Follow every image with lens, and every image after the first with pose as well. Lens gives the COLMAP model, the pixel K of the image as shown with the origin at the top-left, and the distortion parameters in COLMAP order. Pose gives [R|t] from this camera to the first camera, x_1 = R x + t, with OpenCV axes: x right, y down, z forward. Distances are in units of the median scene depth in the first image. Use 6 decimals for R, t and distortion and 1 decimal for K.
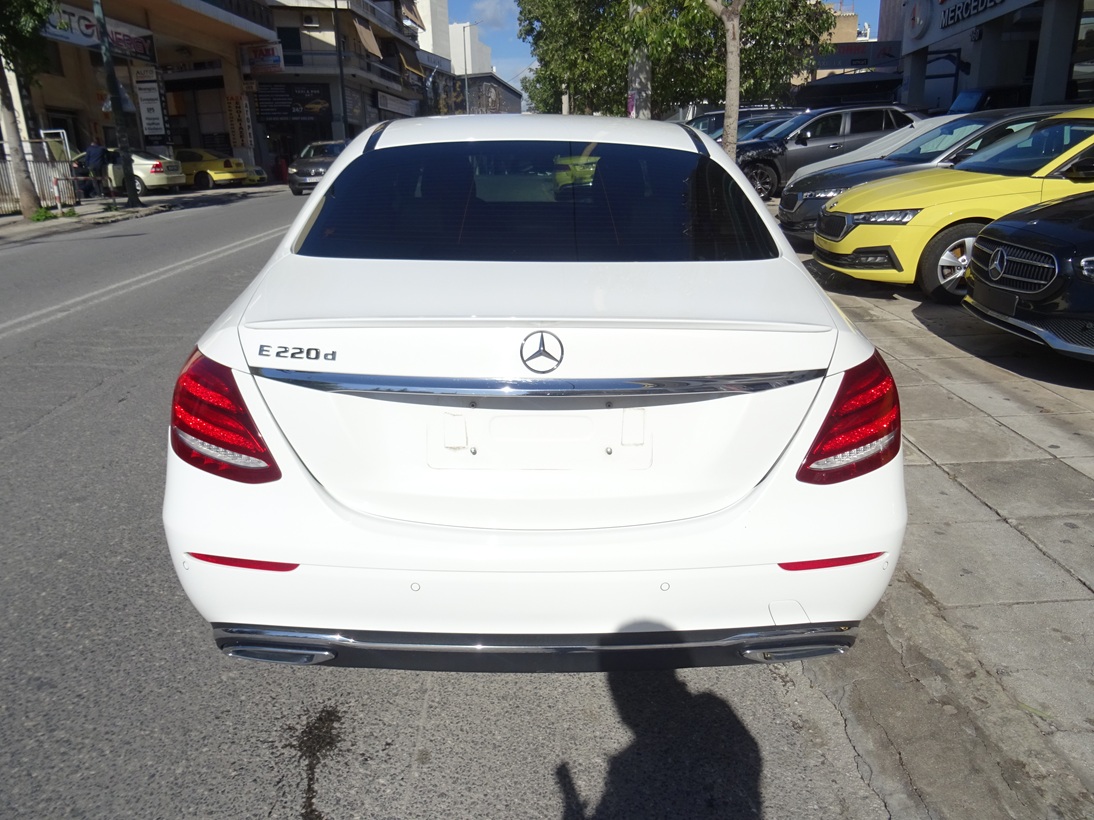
lens RADIAL K [[777.5, 0, 547.0], [0, 777.5, 410.0], [0, 0, 1]] dist [-0.000256, -0.002786]
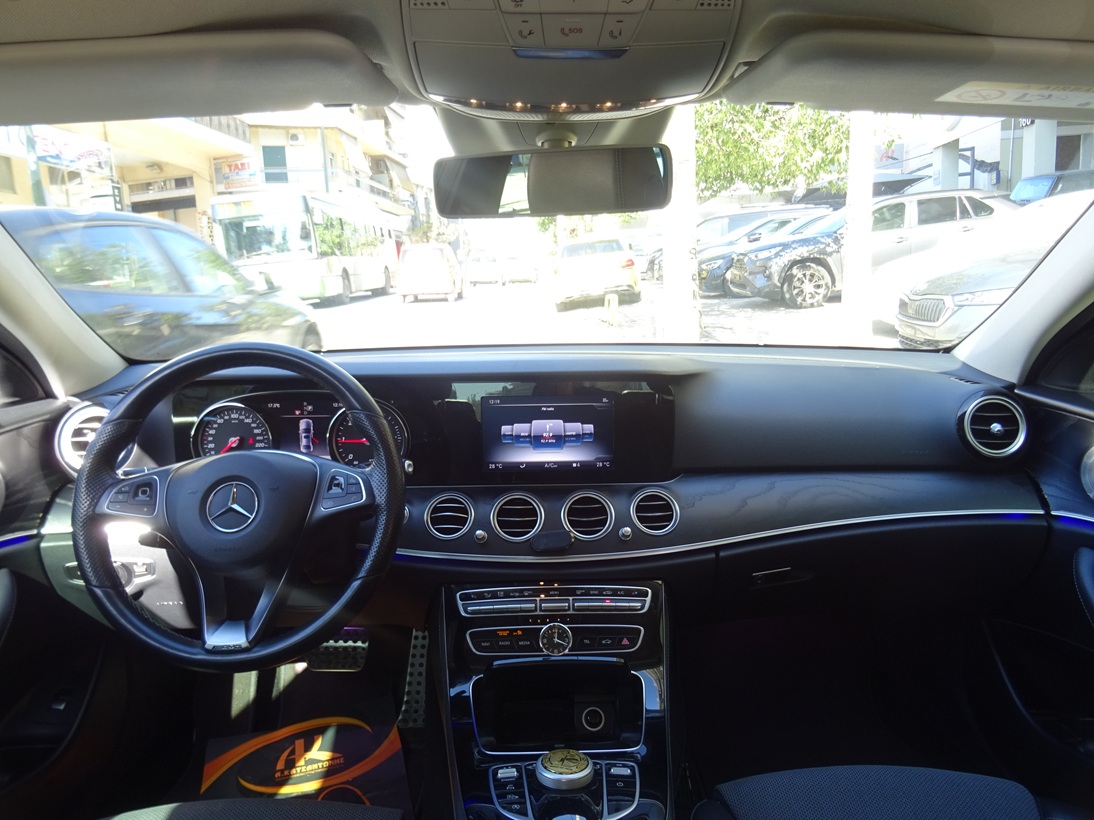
lens RADIAL K [[777.5, 0, 547.0], [0, 777.5, 410.0], [0, 0, 1]] dist [-0.000256, -0.002786]
pose [[0.999707, -0.023886, 0.003885, -0.005289], [0.024192, 0.990358, -0.136402, -0.063232], [-0.000589, 0.136456, 0.990646, 0.222545]]
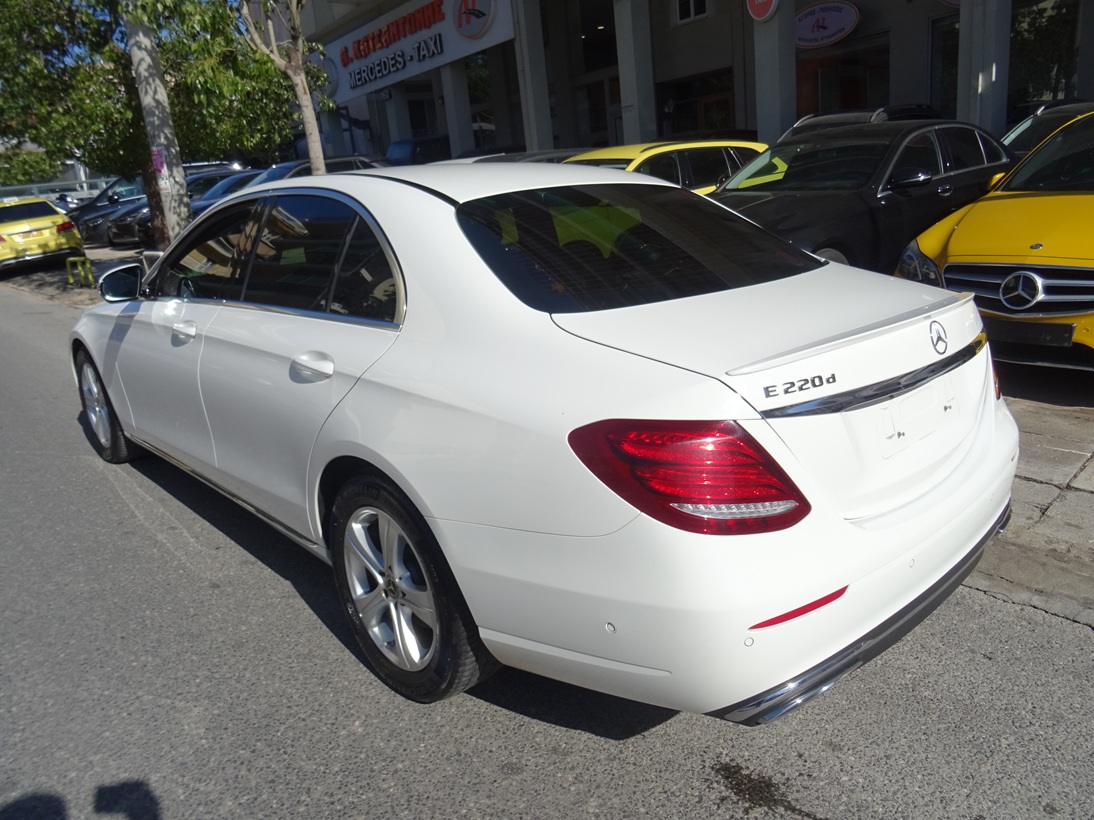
lens RADIAL K [[777.5, 0, 547.0], [0, 777.5, 410.0], [0, 0, 1]] dist [-0.000256, -0.002786]
pose [[0.742585, -0.231448, 0.628490, -0.126644], [0.269948, 0.962224, 0.035395, -0.017474], [-0.612940, 0.143376, 0.777012, 0.043483]]
